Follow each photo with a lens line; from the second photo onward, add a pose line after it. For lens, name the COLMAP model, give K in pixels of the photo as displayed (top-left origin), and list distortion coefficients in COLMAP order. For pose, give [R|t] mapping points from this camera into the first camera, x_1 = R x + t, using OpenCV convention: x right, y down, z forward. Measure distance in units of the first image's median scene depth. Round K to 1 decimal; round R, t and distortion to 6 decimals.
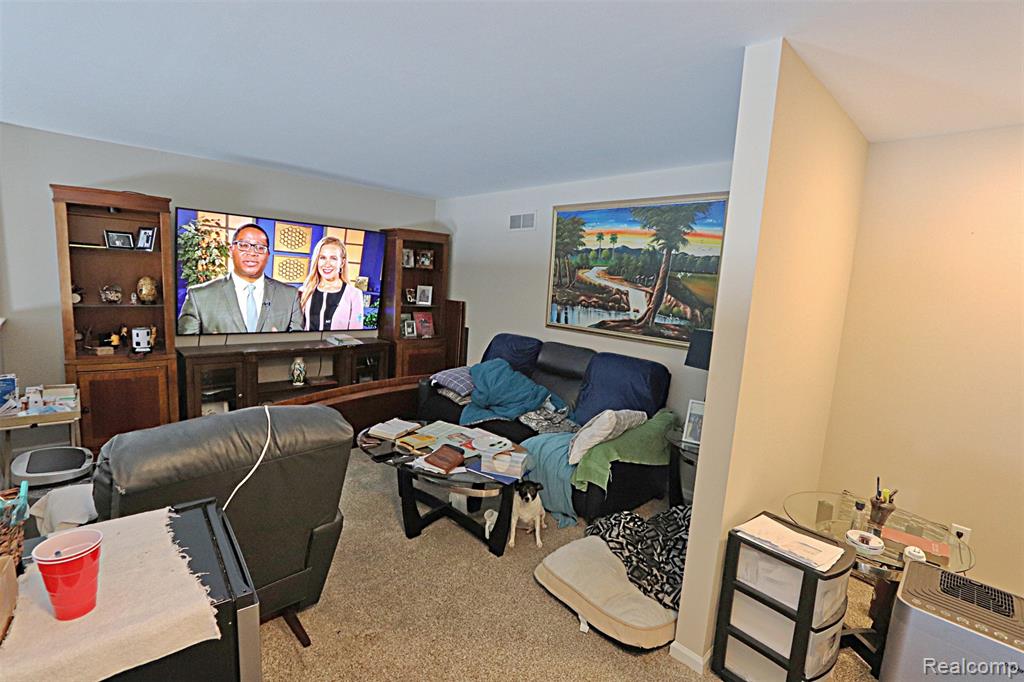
lens RADIAL K [[472.5, 0, 504.4], [0, 472.5, 342.9], [0, 0, 1]] dist [-0.015555, 0.001687]
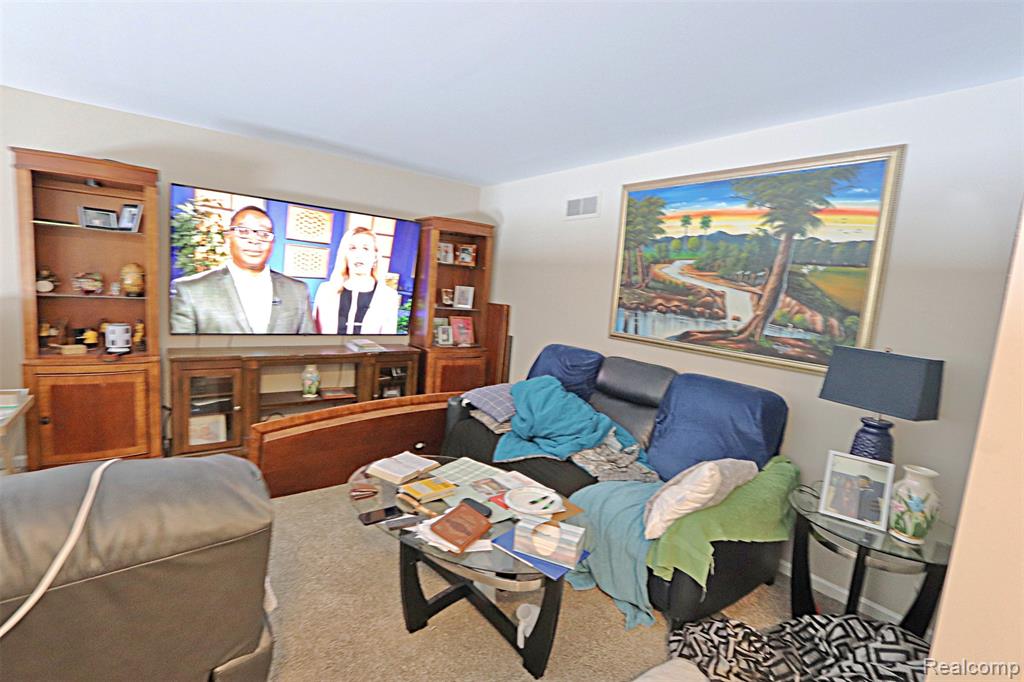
lens RADIAL K [[472.5, 0, 504.4], [0, 472.5, 342.9], [0, 0, 1]] dist [-0.015555, 0.001687]
pose [[0.993647, 0.030456, -0.108339, -0.000045], [-0.032955, 0.999229, -0.021352, -0.002589], [0.107605, 0.024787, 0.993885, 0.237277]]
